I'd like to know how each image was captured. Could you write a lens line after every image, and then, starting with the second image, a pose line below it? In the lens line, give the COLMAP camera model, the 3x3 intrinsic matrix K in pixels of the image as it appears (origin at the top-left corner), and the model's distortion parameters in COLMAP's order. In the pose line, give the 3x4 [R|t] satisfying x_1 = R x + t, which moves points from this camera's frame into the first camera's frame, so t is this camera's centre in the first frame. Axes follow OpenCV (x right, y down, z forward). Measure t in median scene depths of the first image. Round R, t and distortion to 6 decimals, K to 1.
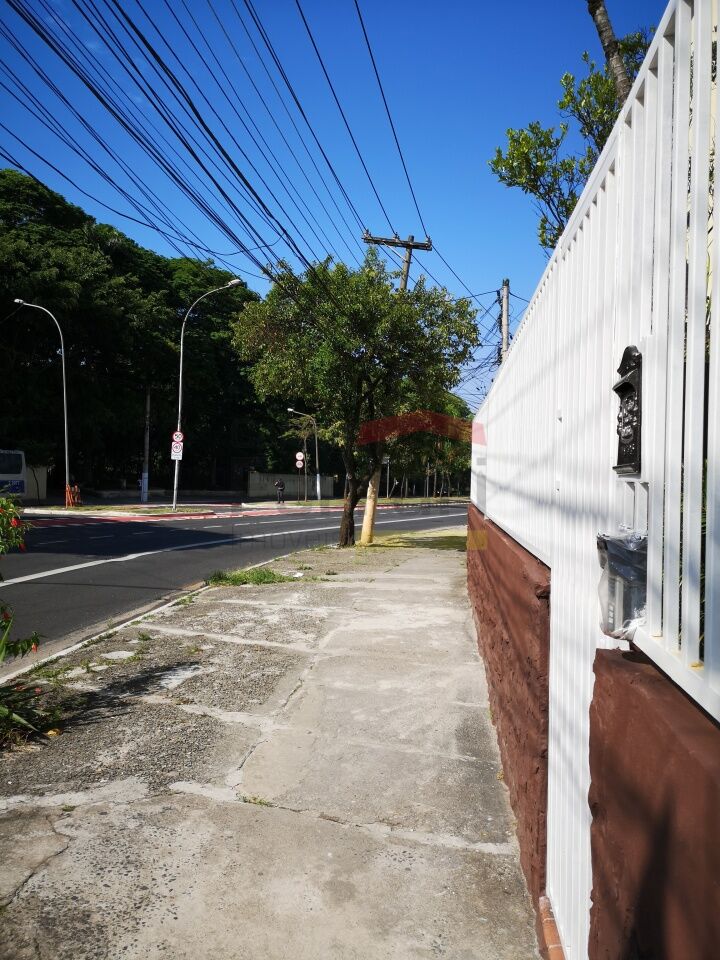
lens RADIAL K [[740.2, 0, 360.1], [0, 740.2, 481.2], [0, 0, 1]] dist [0.011541, -0.003332]
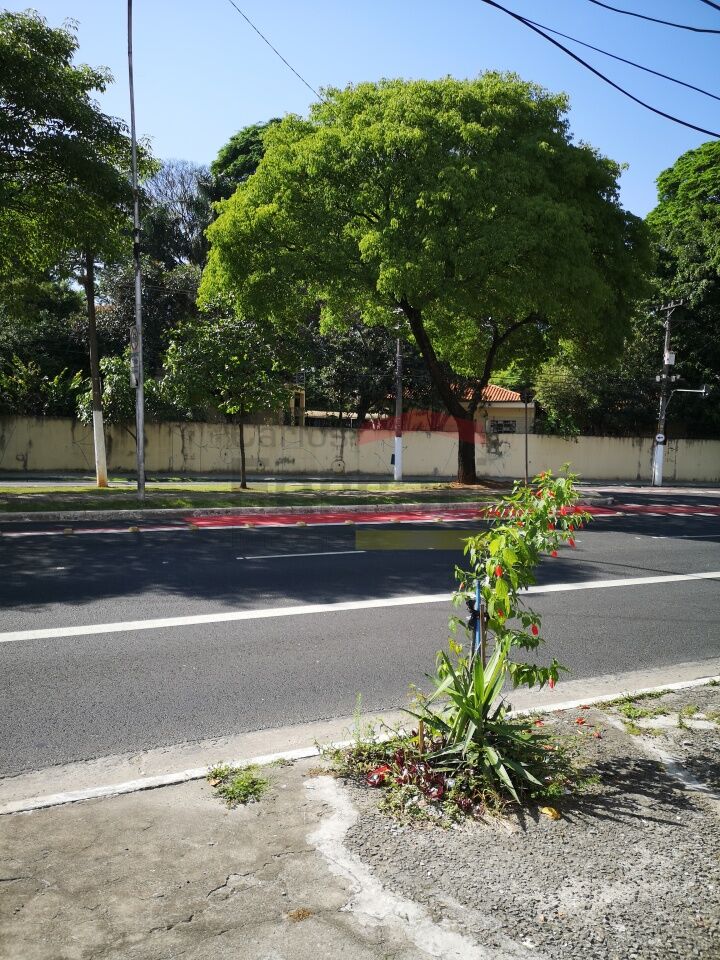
lens RADIAL K [[740.2, 0, 359.7], [0, 740.2, 478.7], [0, 0, 1]] dist [0.011541, -0.003332]
pose [[0.554324, 0.042534, -0.831213, 0.059010], [-0.021760, 0.999093, 0.036613, -0.000950], [0.832016, -0.002209, 0.554747, 0.441394]]
